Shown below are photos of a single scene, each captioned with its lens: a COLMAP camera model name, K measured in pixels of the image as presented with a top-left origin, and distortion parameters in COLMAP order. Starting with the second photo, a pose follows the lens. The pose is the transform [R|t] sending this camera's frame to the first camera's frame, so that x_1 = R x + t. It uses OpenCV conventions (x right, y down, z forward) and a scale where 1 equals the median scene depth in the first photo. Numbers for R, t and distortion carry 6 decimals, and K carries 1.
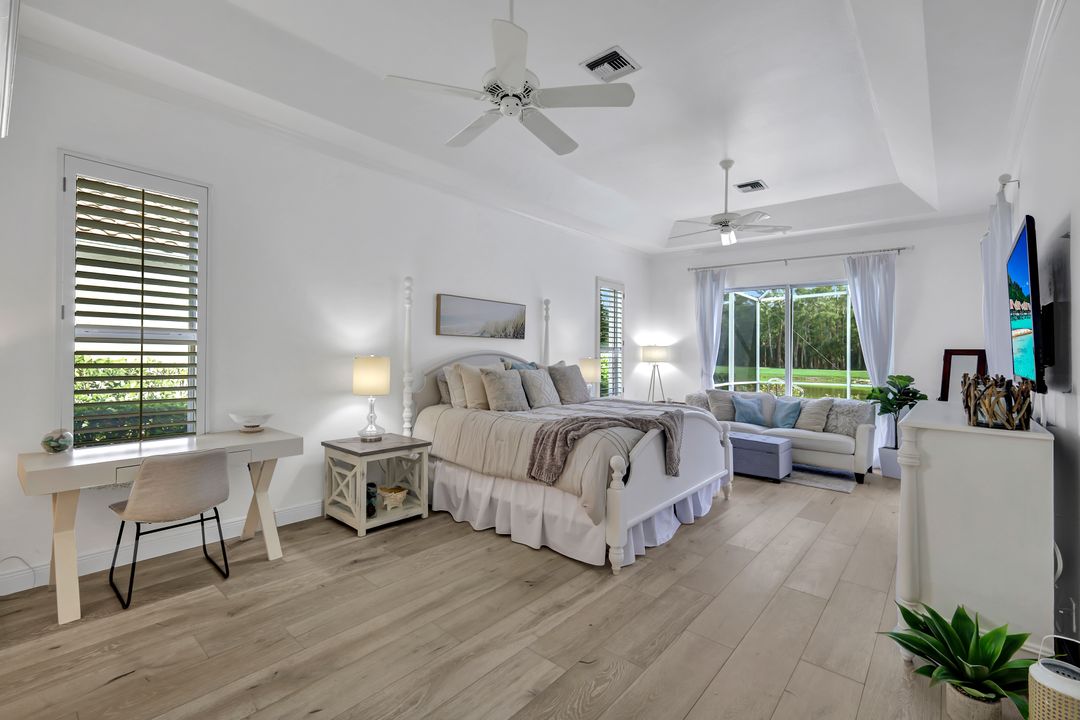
lens RADIAL K [[470.5, 0, 539.3], [0, 470.5, 356.8], [0, 0, 1]] dist [0.000723, 0.000252]
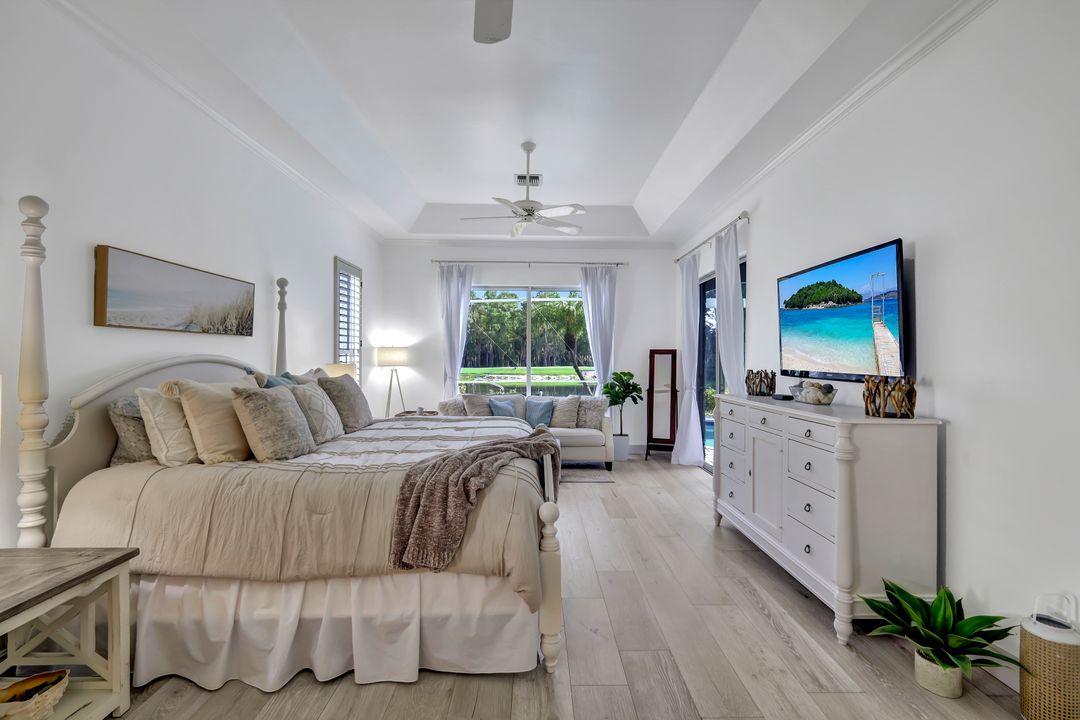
lens RADIAL K [[472.9, 0, 536.6], [0, 472.9, 358.3], [0, 0, 1]] dist [0.006296, -0.000069]
pose [[0.750758, -0.016743, 0.660365, -0.213863], [0.015996, 0.999846, 0.007165, -0.007885], [-0.660383, 0.005184, 0.750911, 0.325453]]
